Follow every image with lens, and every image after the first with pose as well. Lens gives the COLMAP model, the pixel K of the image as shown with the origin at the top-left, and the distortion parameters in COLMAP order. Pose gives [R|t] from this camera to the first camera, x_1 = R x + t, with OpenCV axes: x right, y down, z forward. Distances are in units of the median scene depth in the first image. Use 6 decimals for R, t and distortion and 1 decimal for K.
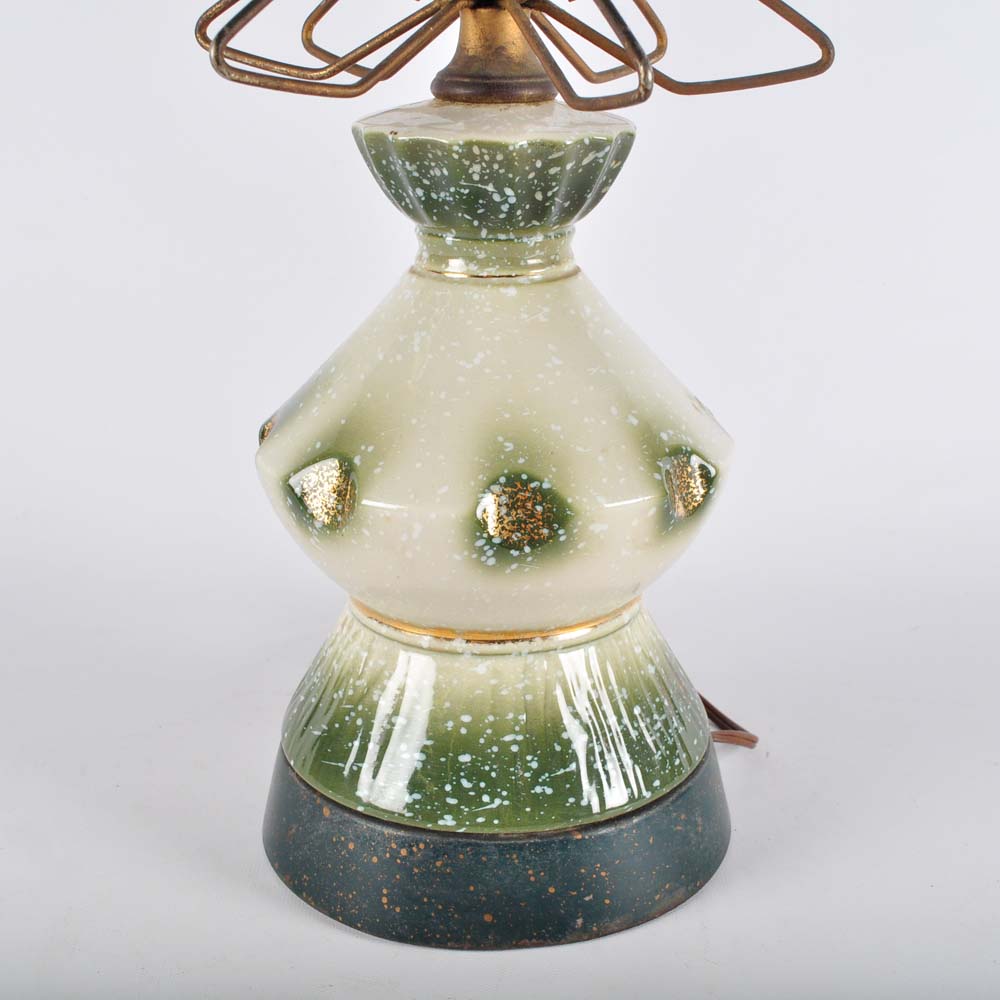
lens RADIAL K [[1418.3, 0, 552.3], [0, 1418.3, 500.7], [0, 0, 1]] dist [-0.044344, -0.051280]
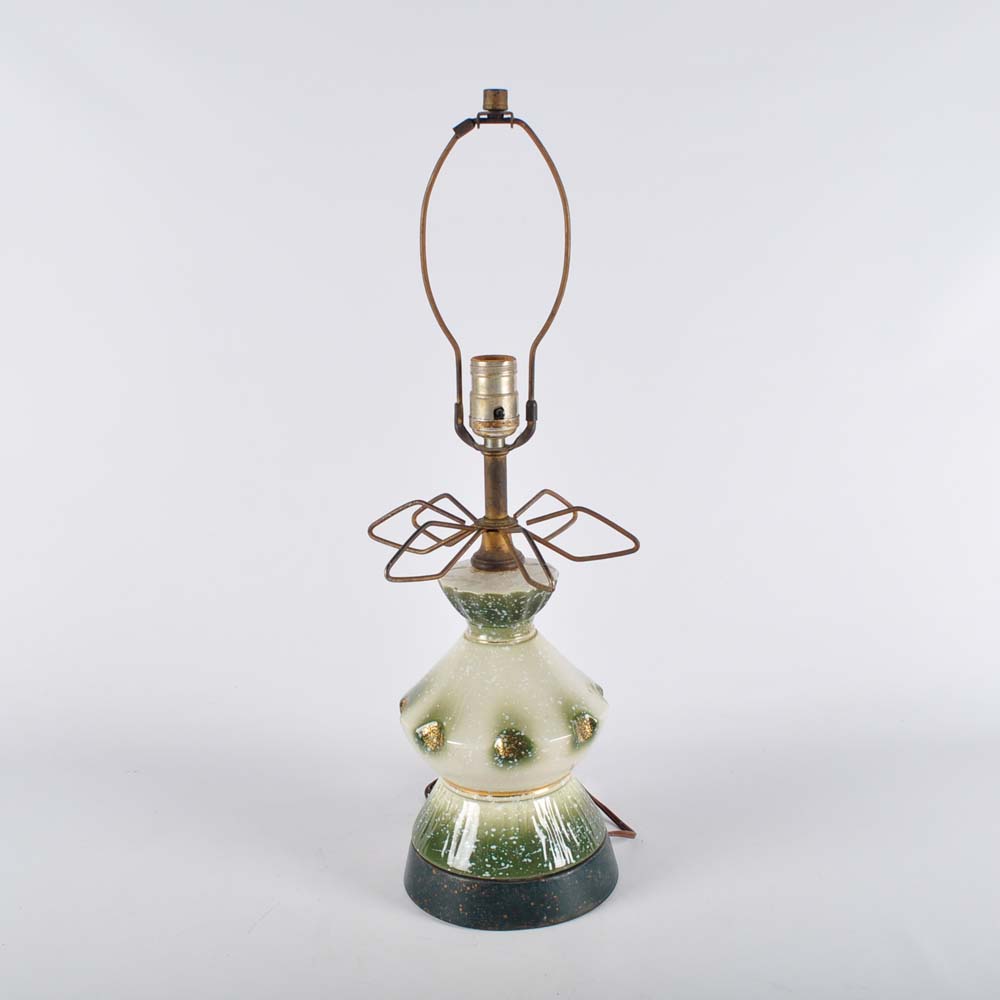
lens RADIAL K [[1336.2, 0, 500.0], [0, 1336.2, 500.0], [0, 0, 1]] dist [-0.085304, 0.032931]
pose [[0.997067, -0.034385, -0.068368, 0.118117], [0.029736, 0.997250, -0.067884, -0.238888], [0.070514, 0.065652, 0.995348, -1.212317]]
